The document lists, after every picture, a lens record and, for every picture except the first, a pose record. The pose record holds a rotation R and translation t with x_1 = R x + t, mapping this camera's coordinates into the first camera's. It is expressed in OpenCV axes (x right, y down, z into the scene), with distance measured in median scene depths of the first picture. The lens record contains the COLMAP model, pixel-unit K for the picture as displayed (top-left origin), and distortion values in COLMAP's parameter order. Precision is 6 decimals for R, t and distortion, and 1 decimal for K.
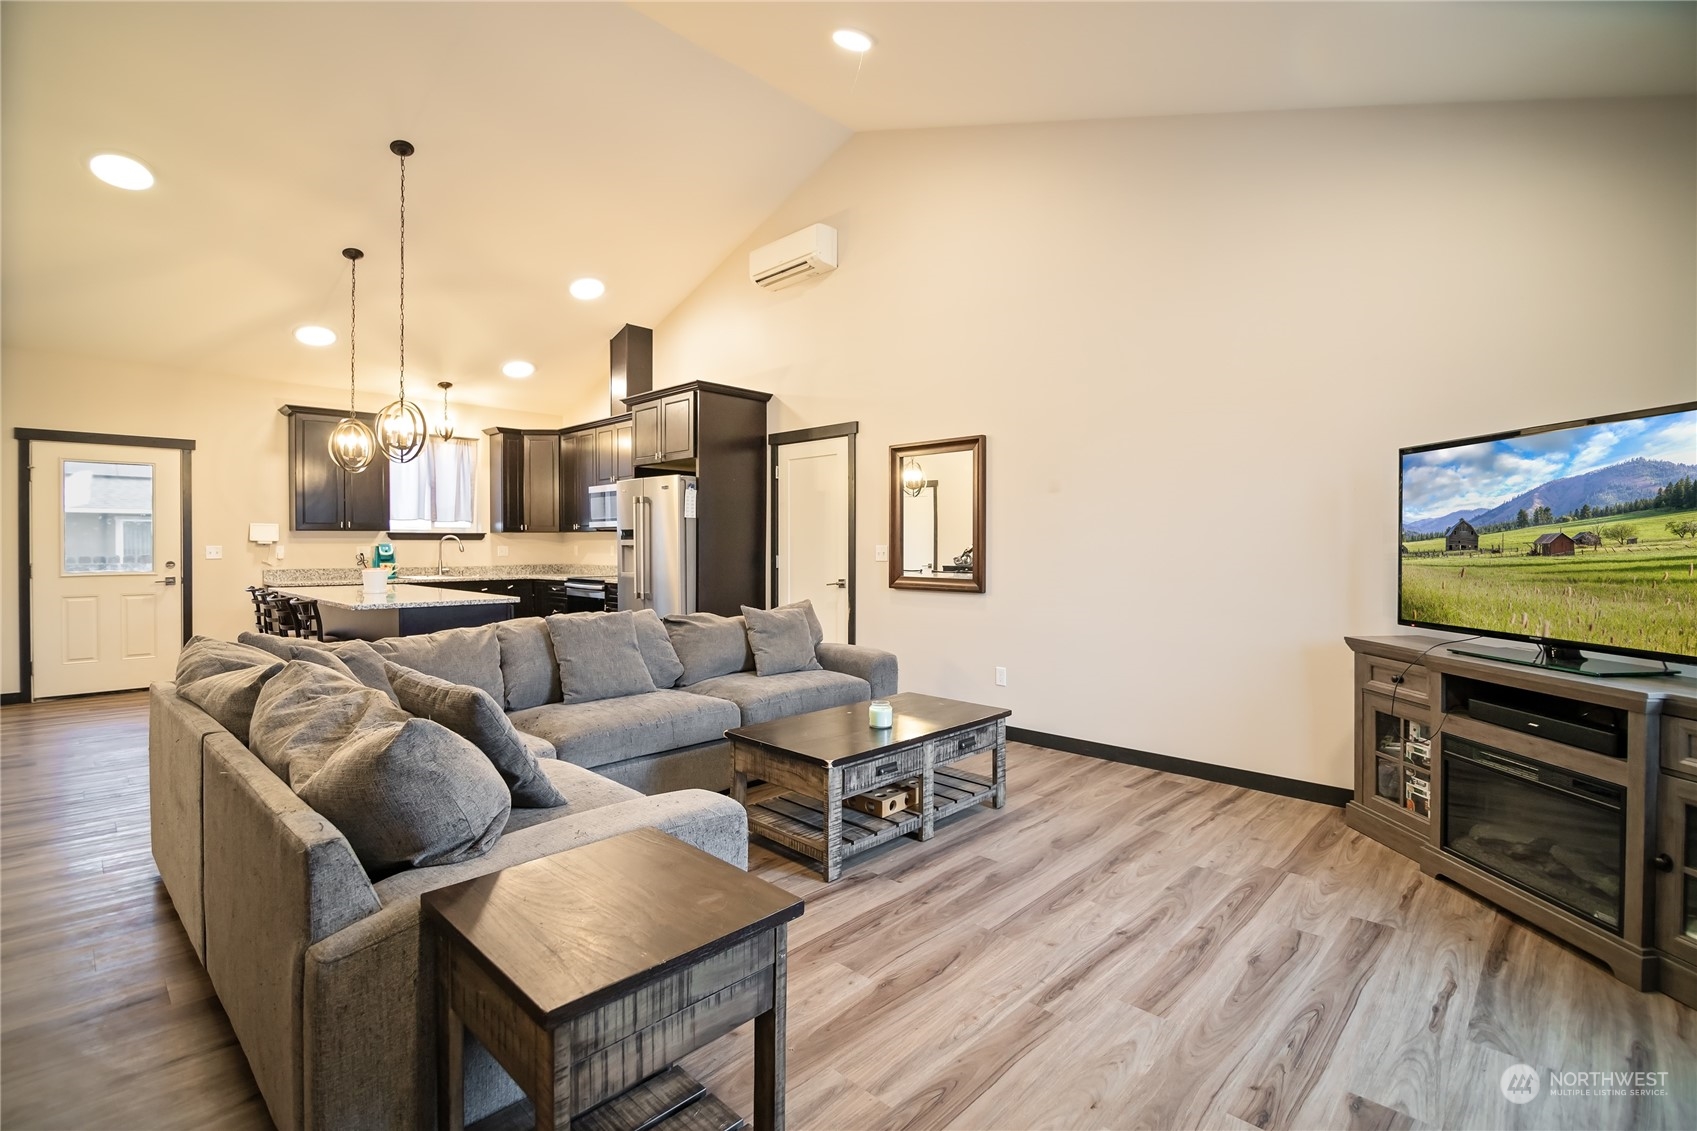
lens RADIAL K [[774.9, 0, 850.0], [0, 774.9, 545.7], [0, 0, 1]] dist [-0.010346, -0.005199]
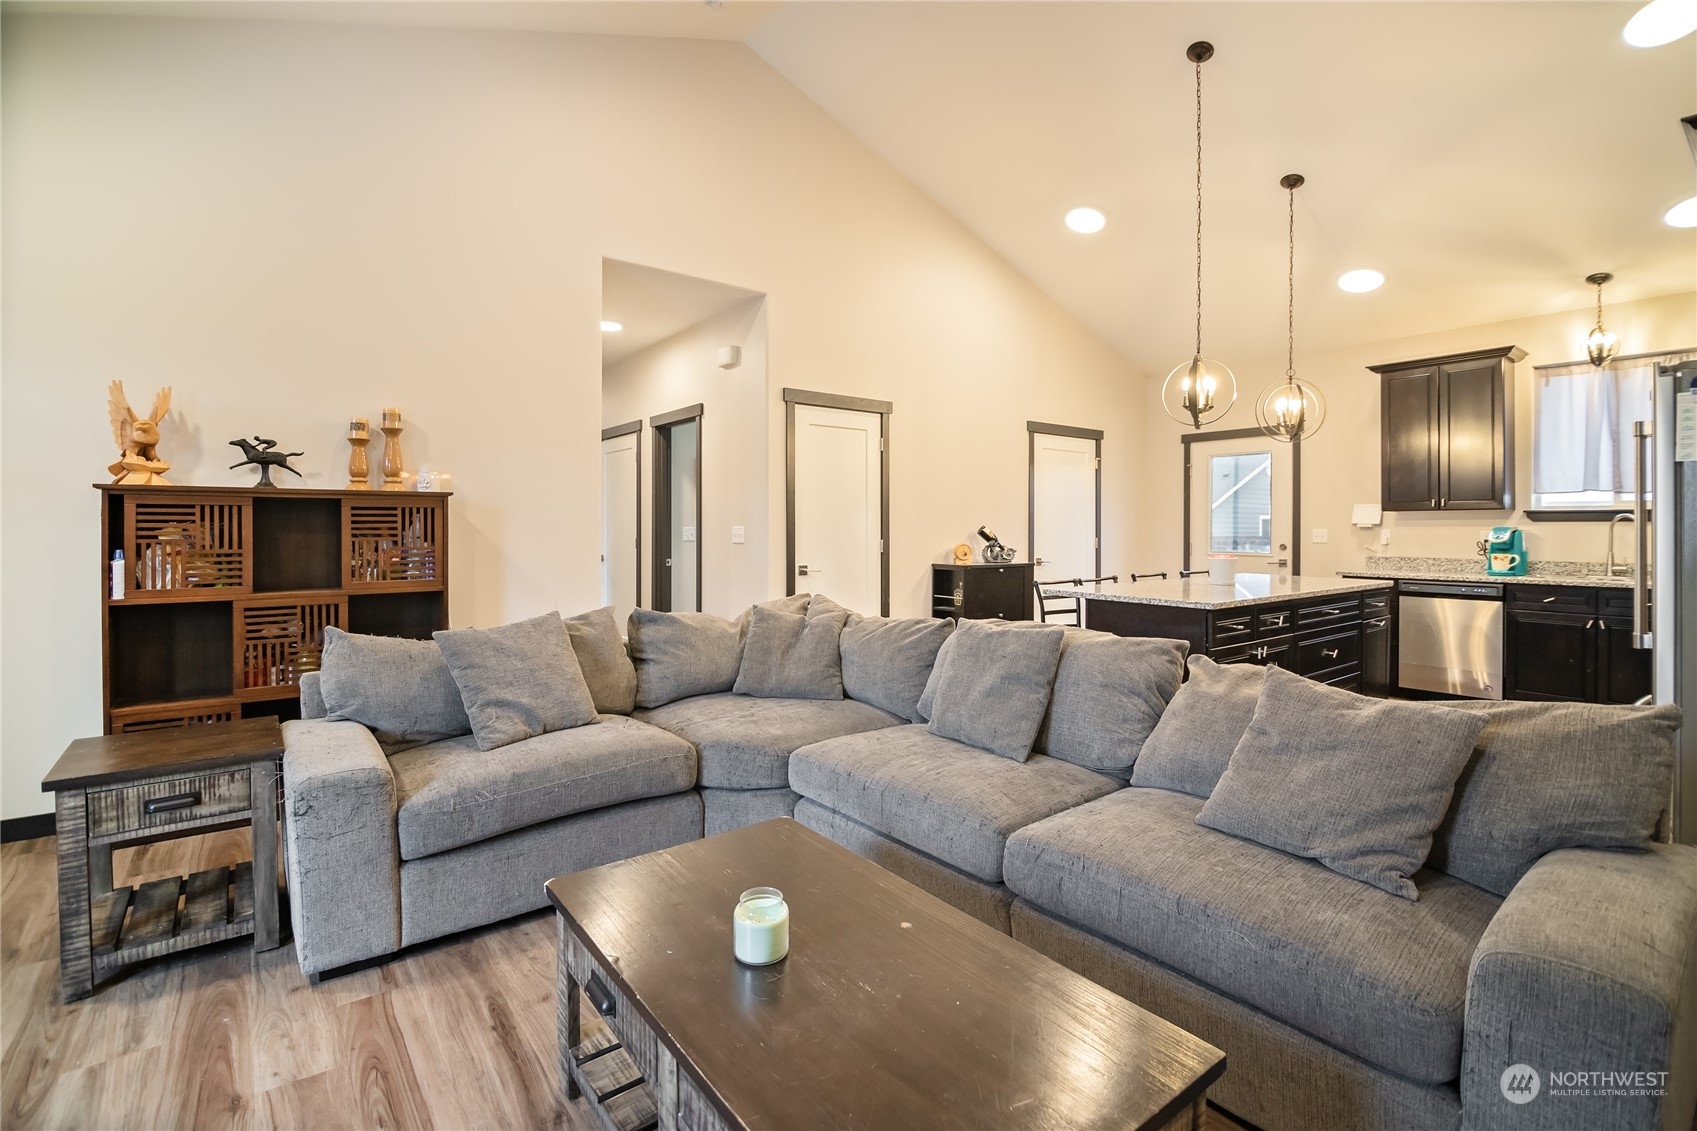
lens RADIAL K [[774.9, 0, 851.3], [0, 774.9, 534.5], [0, 0, 1]] dist [-0.010346, -0.005199]
pose [[-0.147006, 0.007366, -0.989108, 0.248541], [-0.002345, 0.999967, 0.007796, 0.000424], [0.989133, 0.003465, -0.146984, 0.614919]]
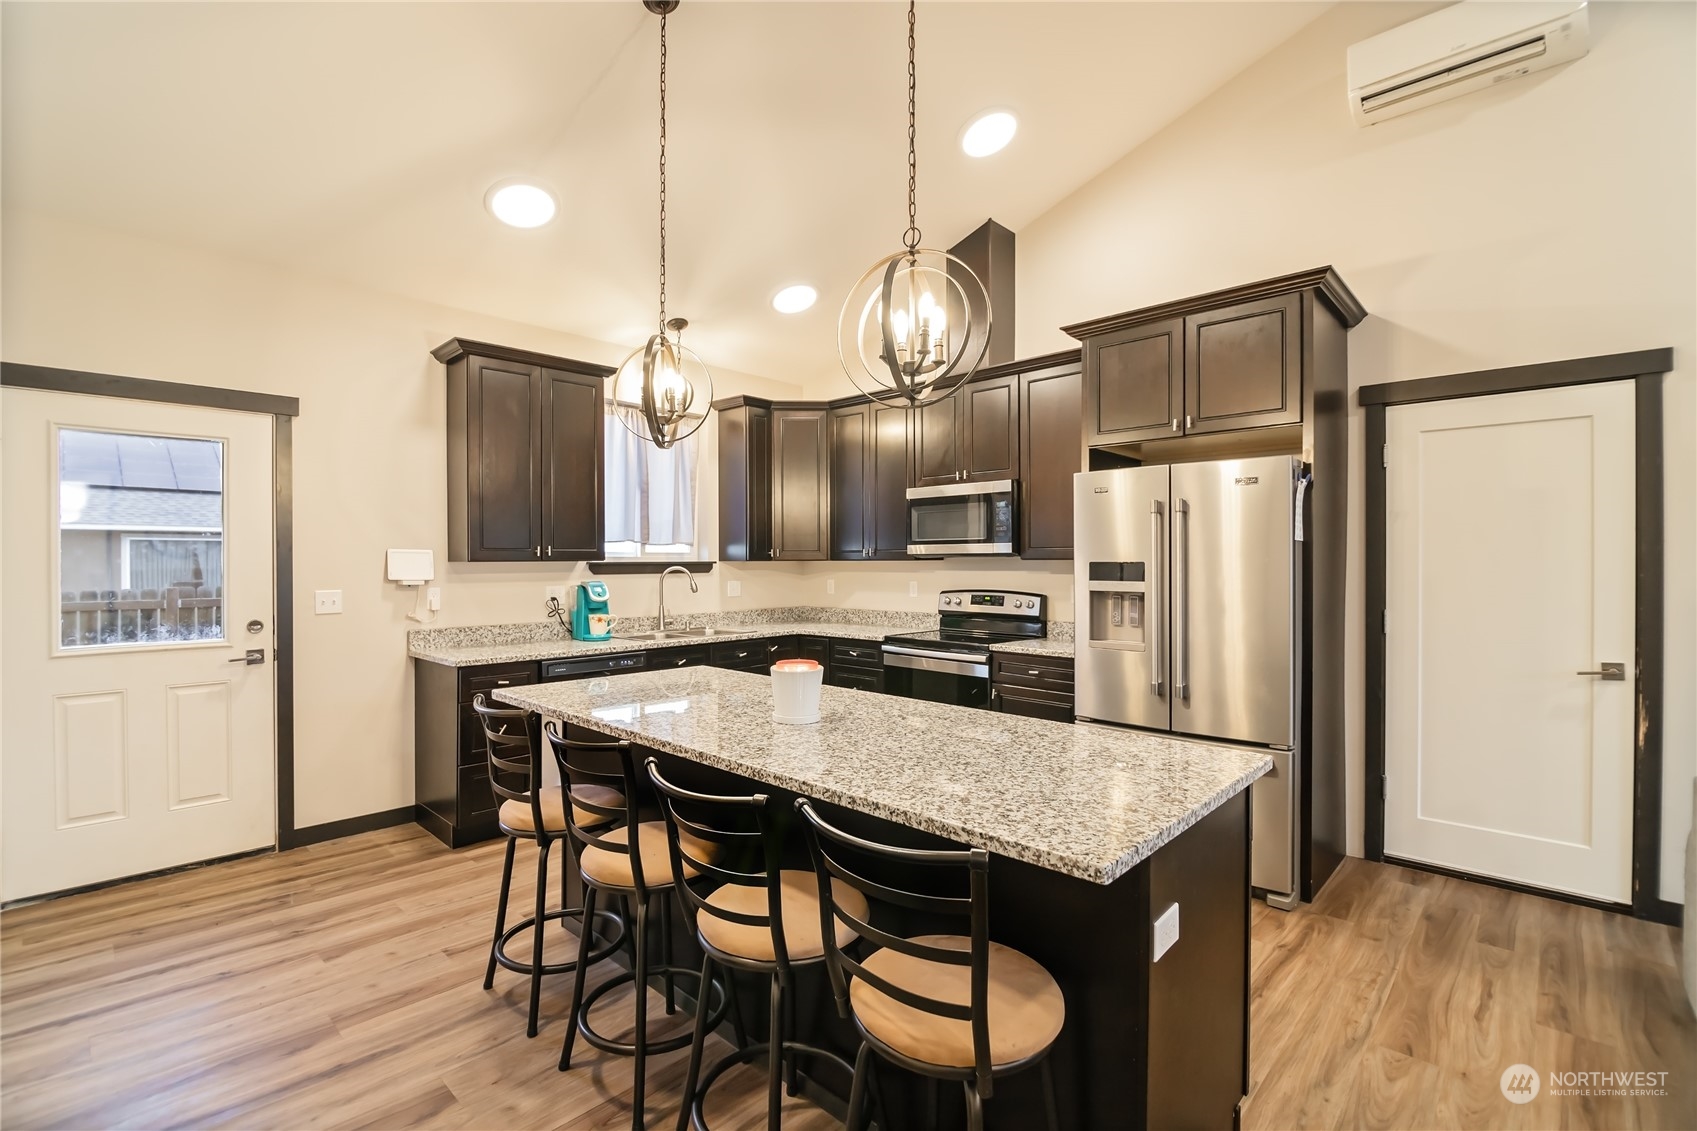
lens RADIAL K [[774.9, 0, 842.8], [0, 774.9, 564.4], [0, 0, 1]] dist [-0.010346, -0.005199]
pose [[0.999994, -0.000432, -0.003308, -0.500401], [0.000446, 0.999992, 0.004055, -0.022628], [0.003306, -0.004056, 0.999986, 0.487141]]
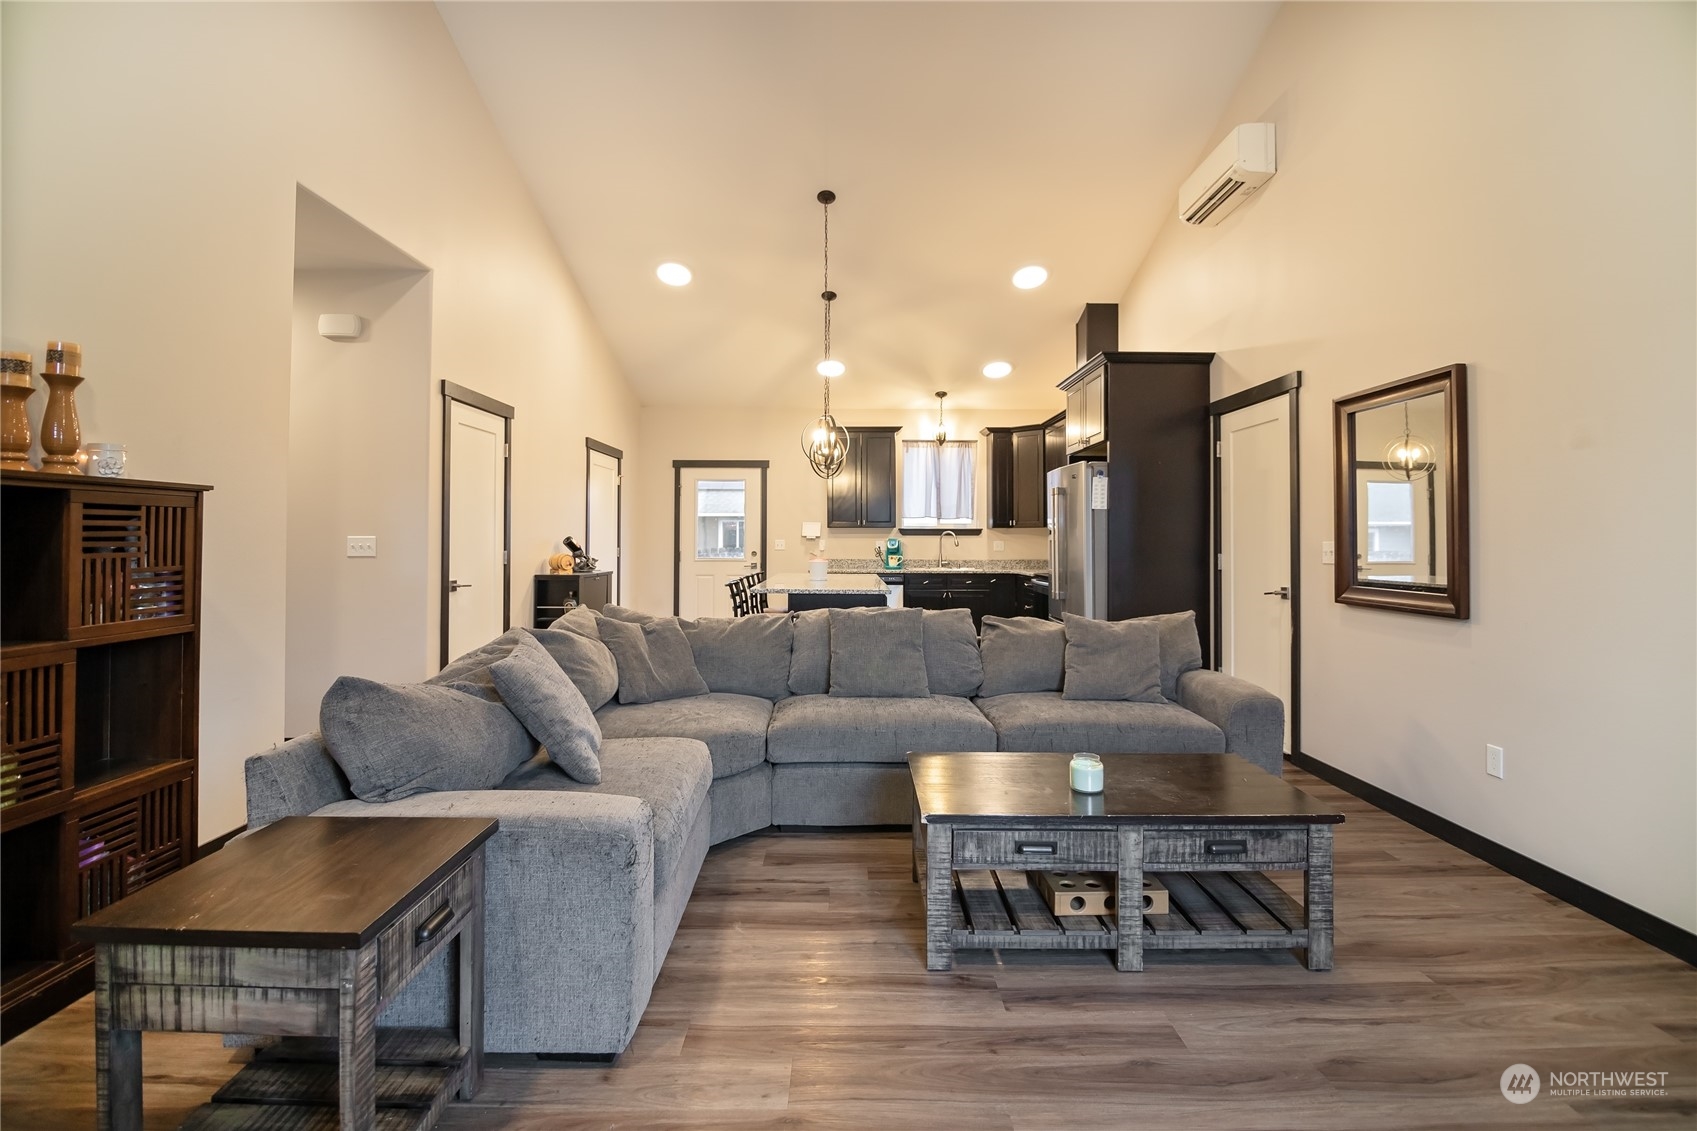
lens RADIAL K [[774.9, 0, 845.3], [0, 774.9, 524.4], [0, 0, 1]] dist [-0.010346, -0.005199]
pose [[0.690599, -0.011577, -0.723145, 0.227585], [-0.004821, 0.999776, -0.020610, 0.000422], [0.723222, 0.017719, 0.690388, 0.183780]]
